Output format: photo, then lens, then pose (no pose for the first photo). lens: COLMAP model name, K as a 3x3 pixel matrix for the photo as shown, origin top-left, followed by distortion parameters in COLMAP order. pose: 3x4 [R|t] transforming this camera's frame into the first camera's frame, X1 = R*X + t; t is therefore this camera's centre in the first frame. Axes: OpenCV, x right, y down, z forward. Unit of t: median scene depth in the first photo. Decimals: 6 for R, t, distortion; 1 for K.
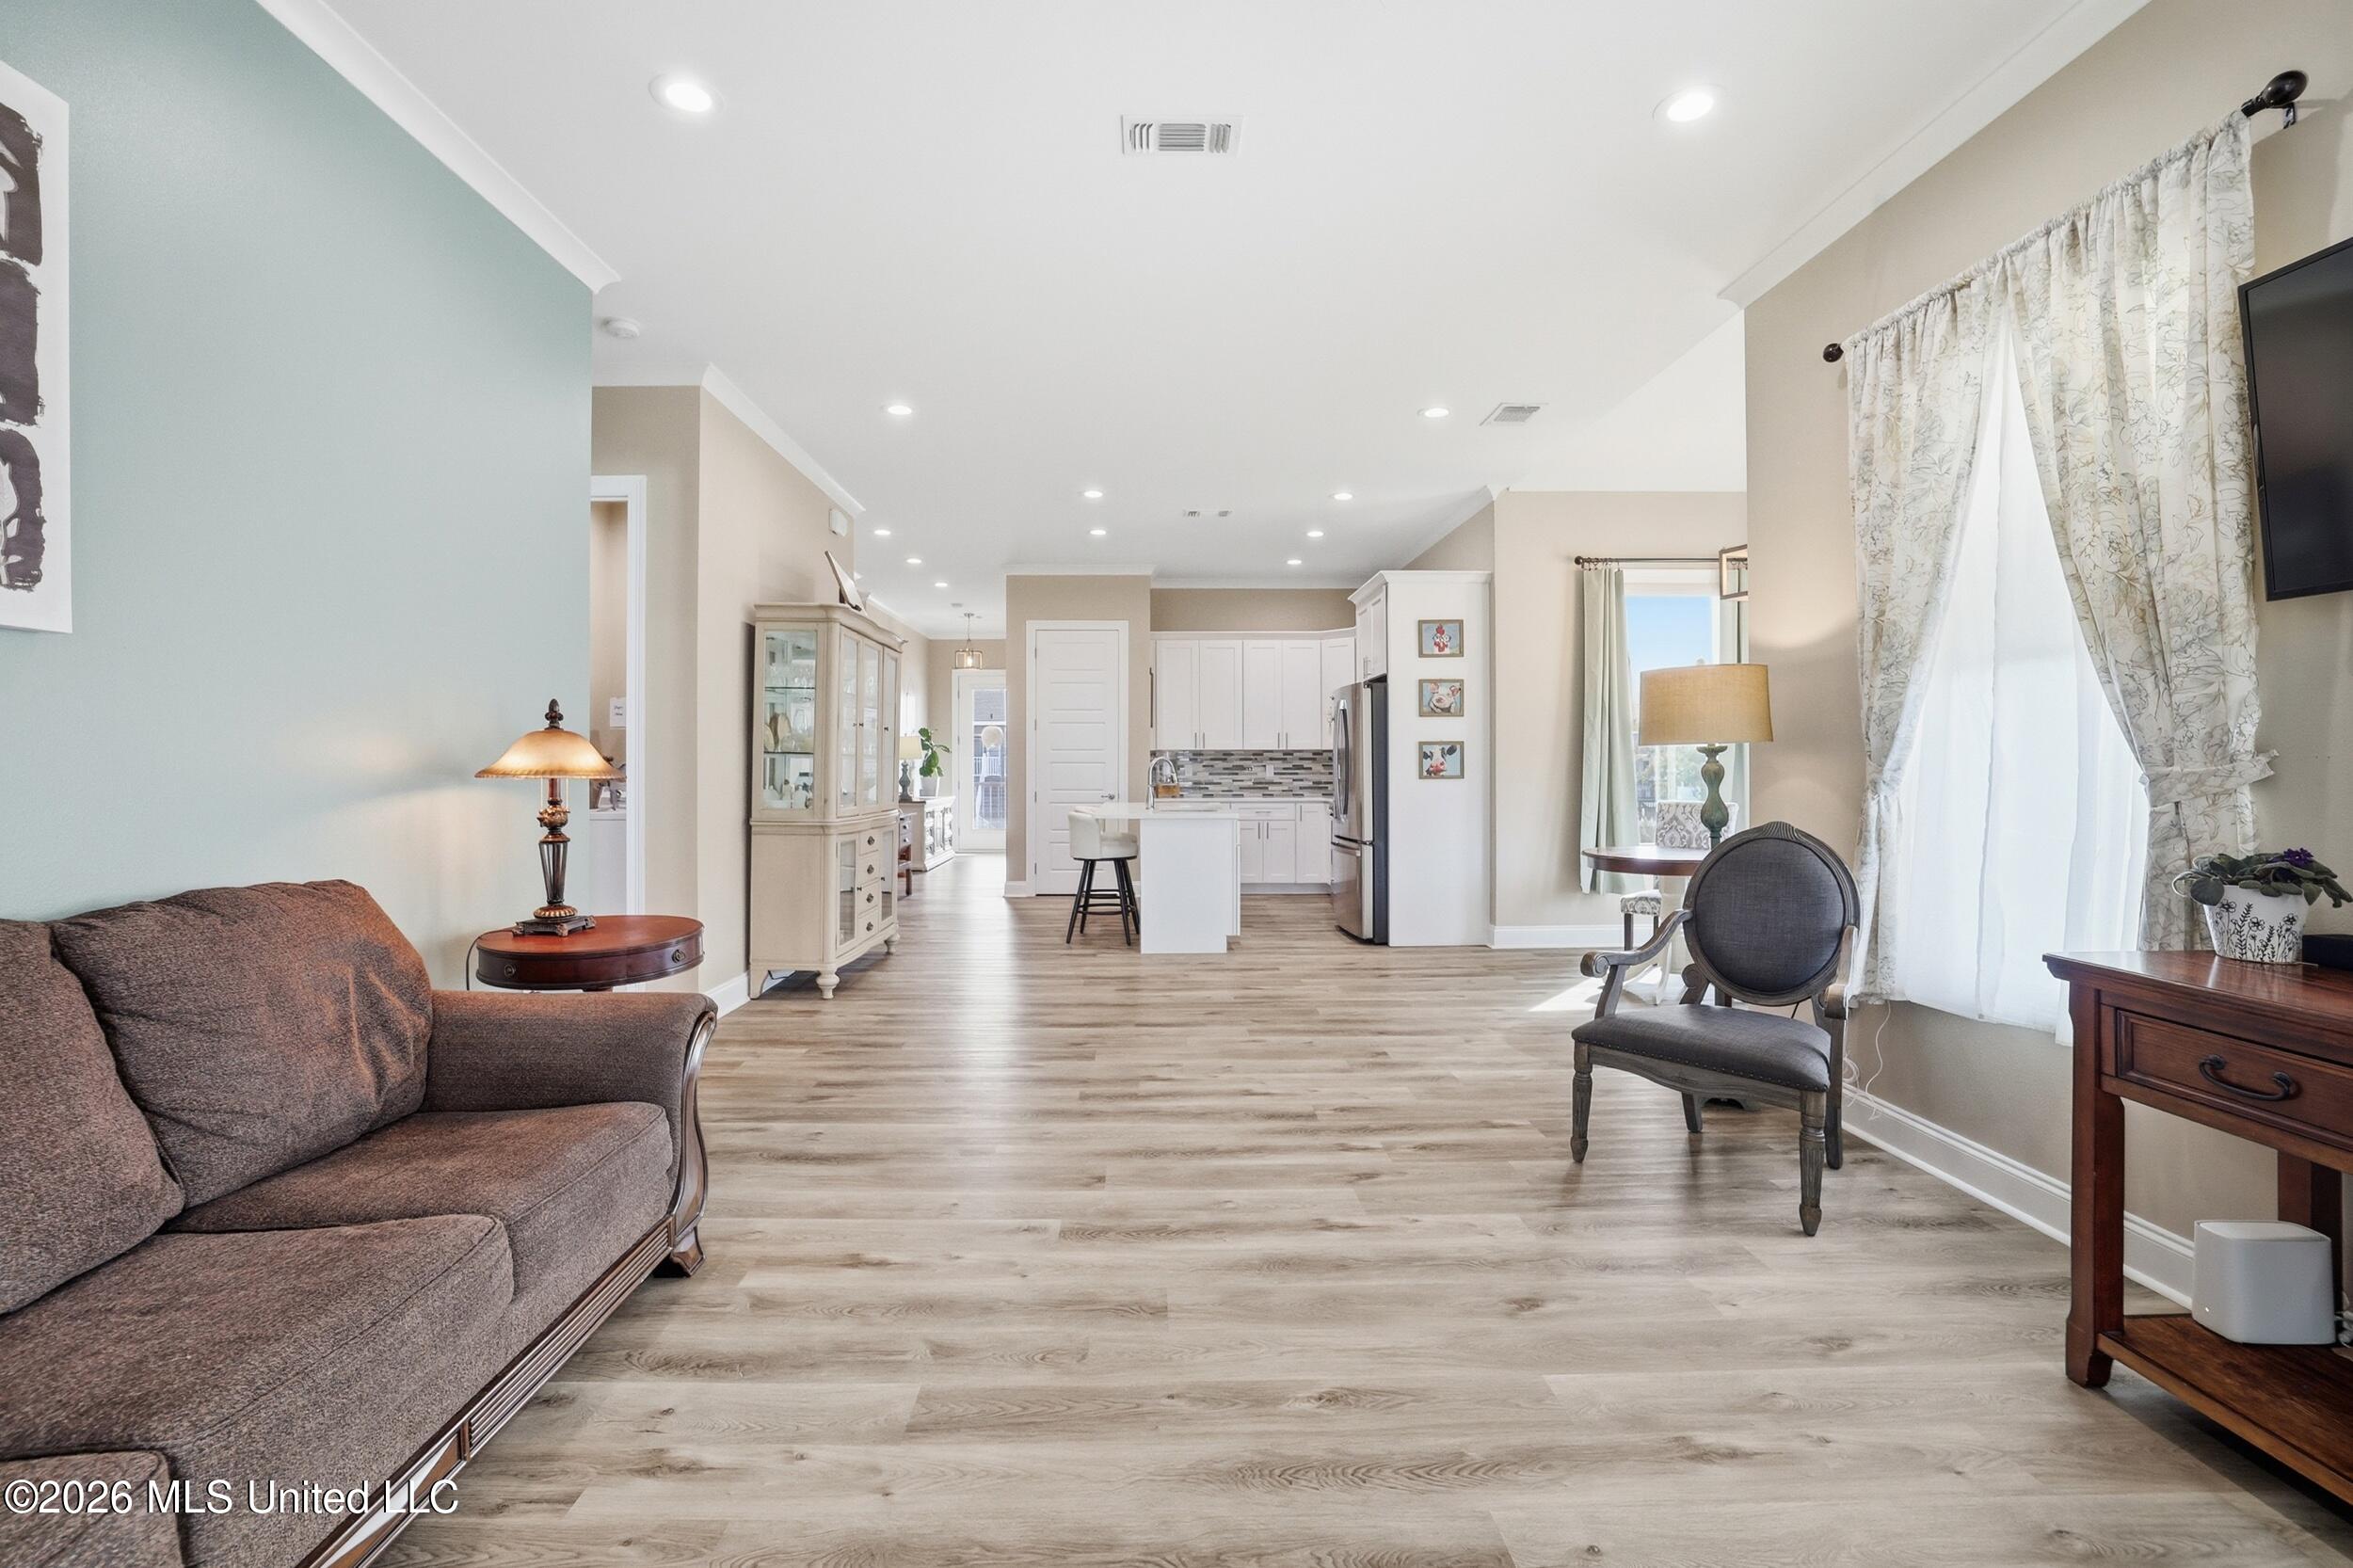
lens RADIAL K [[1011.1, 0, 1168.5], [0, 1011.1, 767.6], [0, 0, 1]] dist [-0.050567, 0.017064]
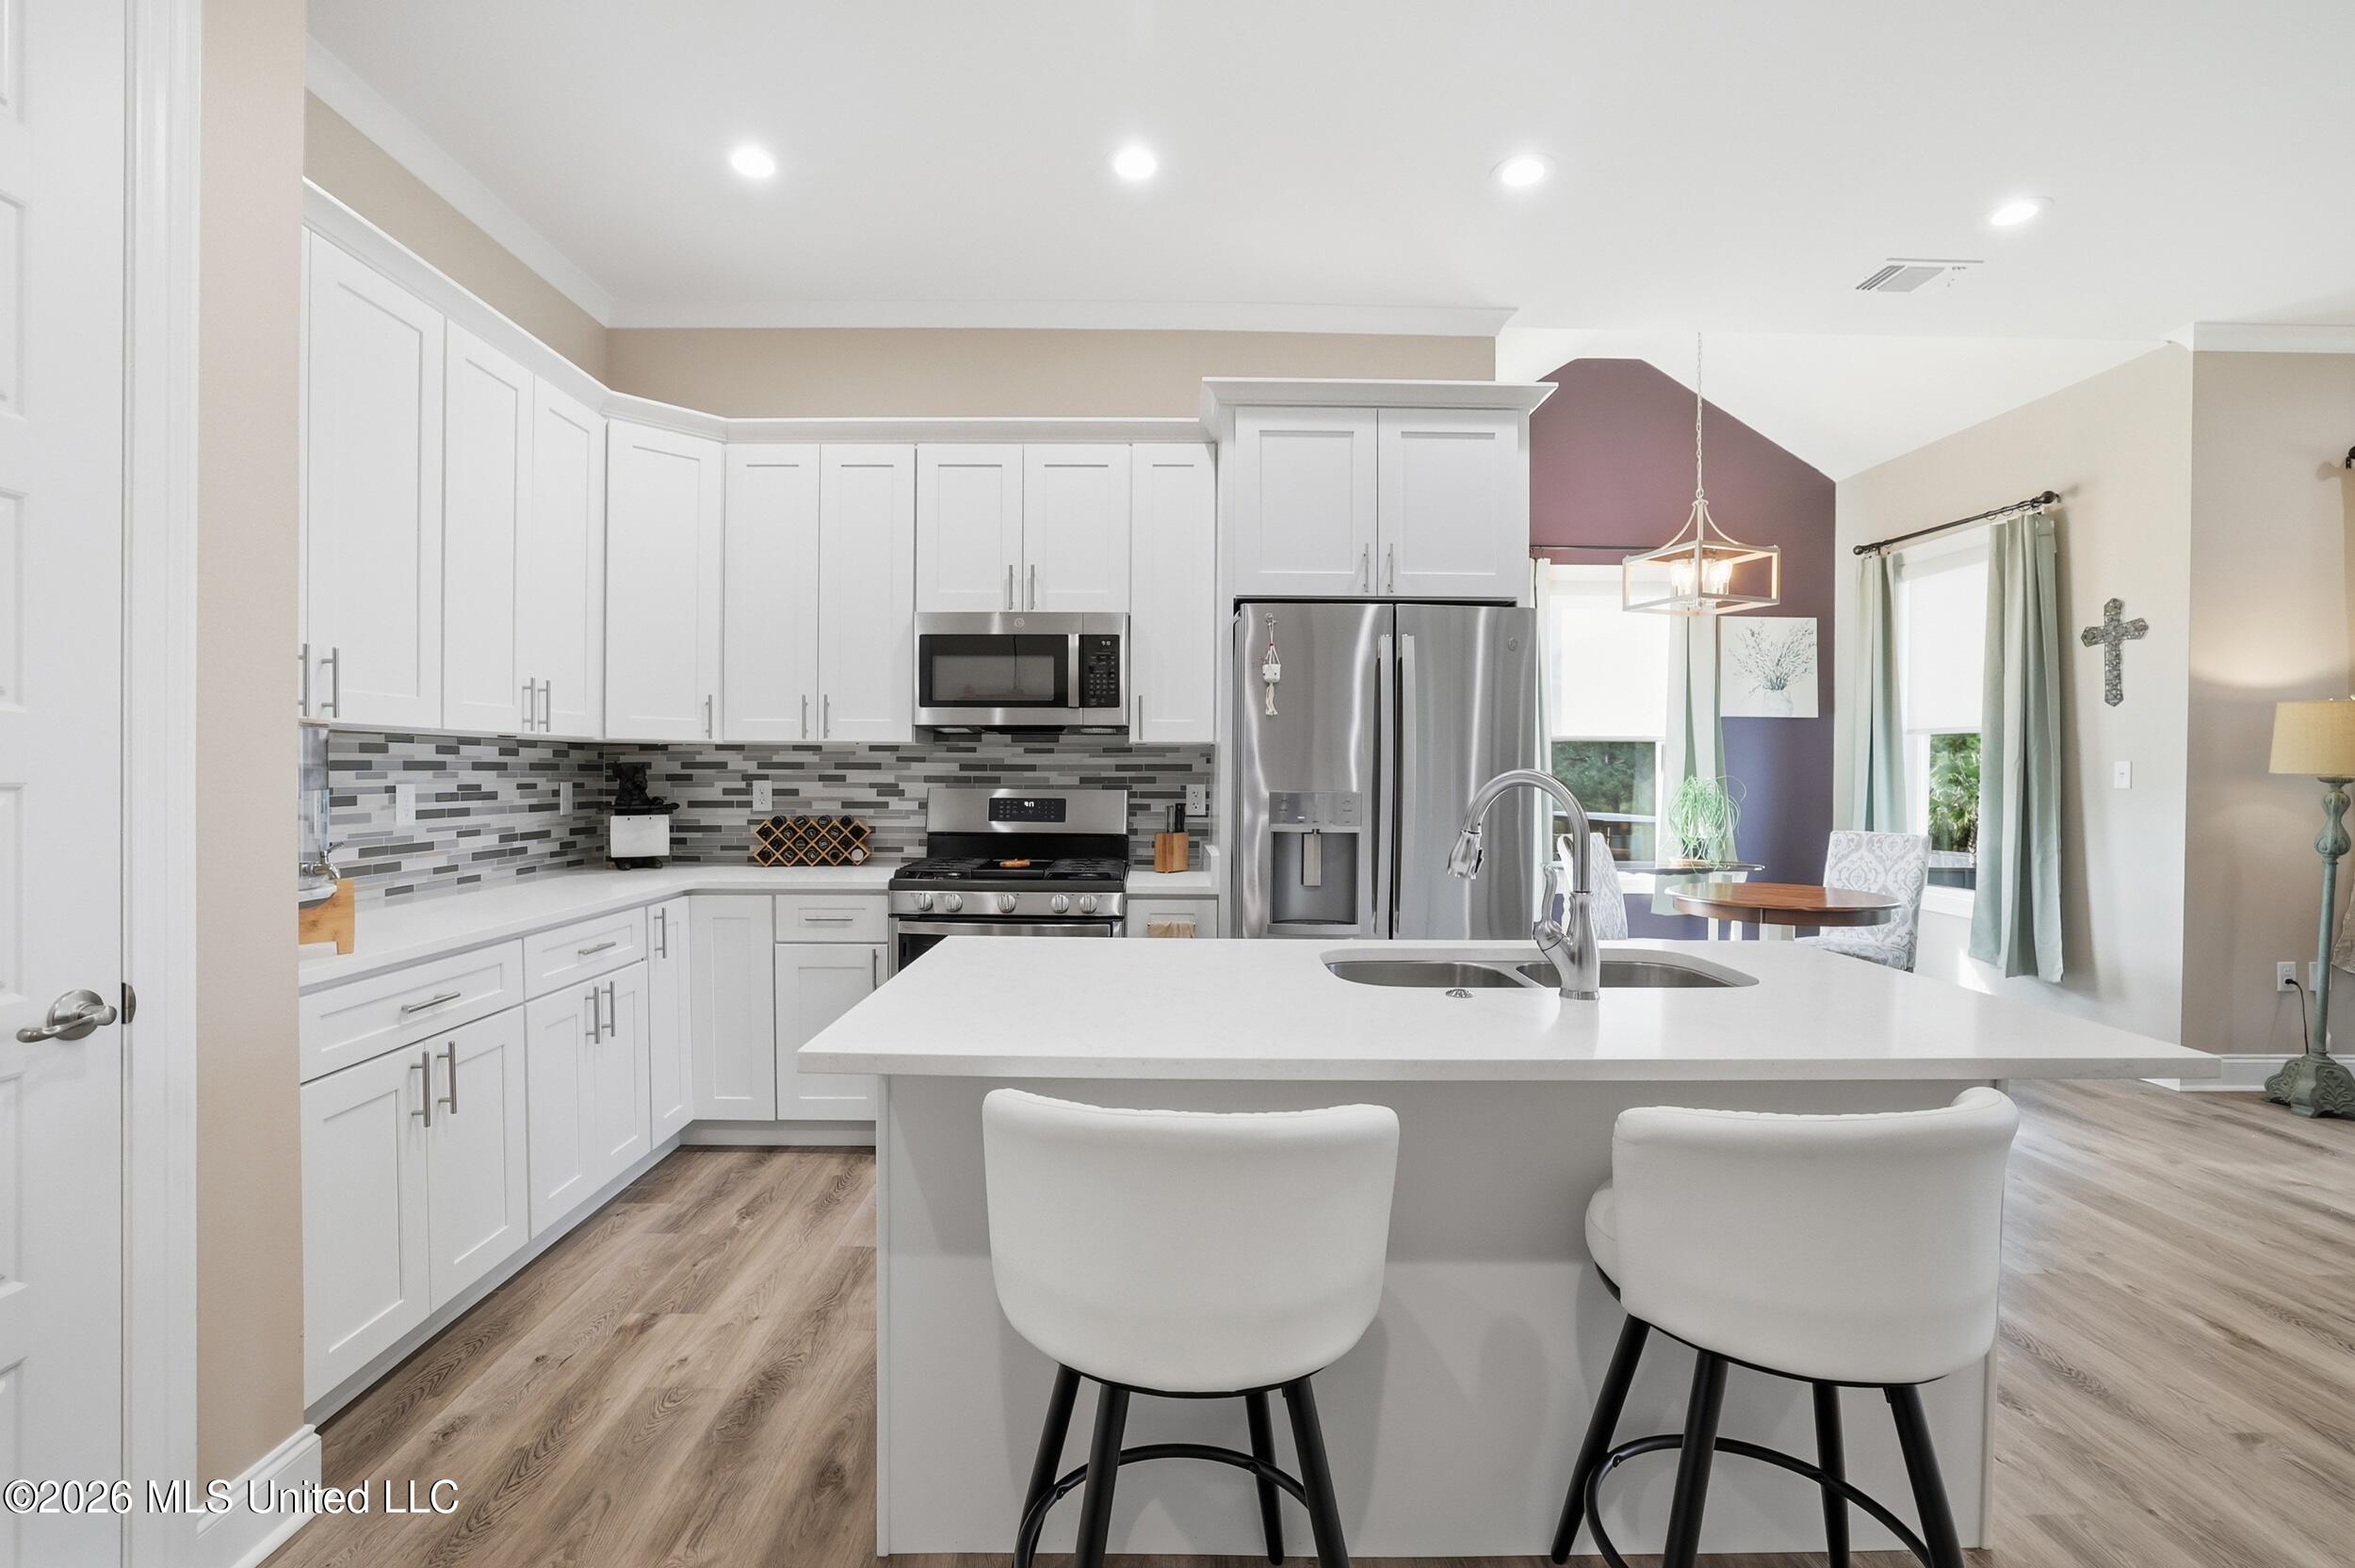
lens RADIAL K [[1026.3, 0, 1164.8], [0, 1026.3, 787.1], [0, 0, 1]] dist [-0.048134, 0.015756]
pose [[0.018578, -0.011258, 0.999764, -0.612493], [-0.003960, 0.999928, 0.011333, -0.021142], [-0.999820, -0.004170, 0.018532, 2.655538]]
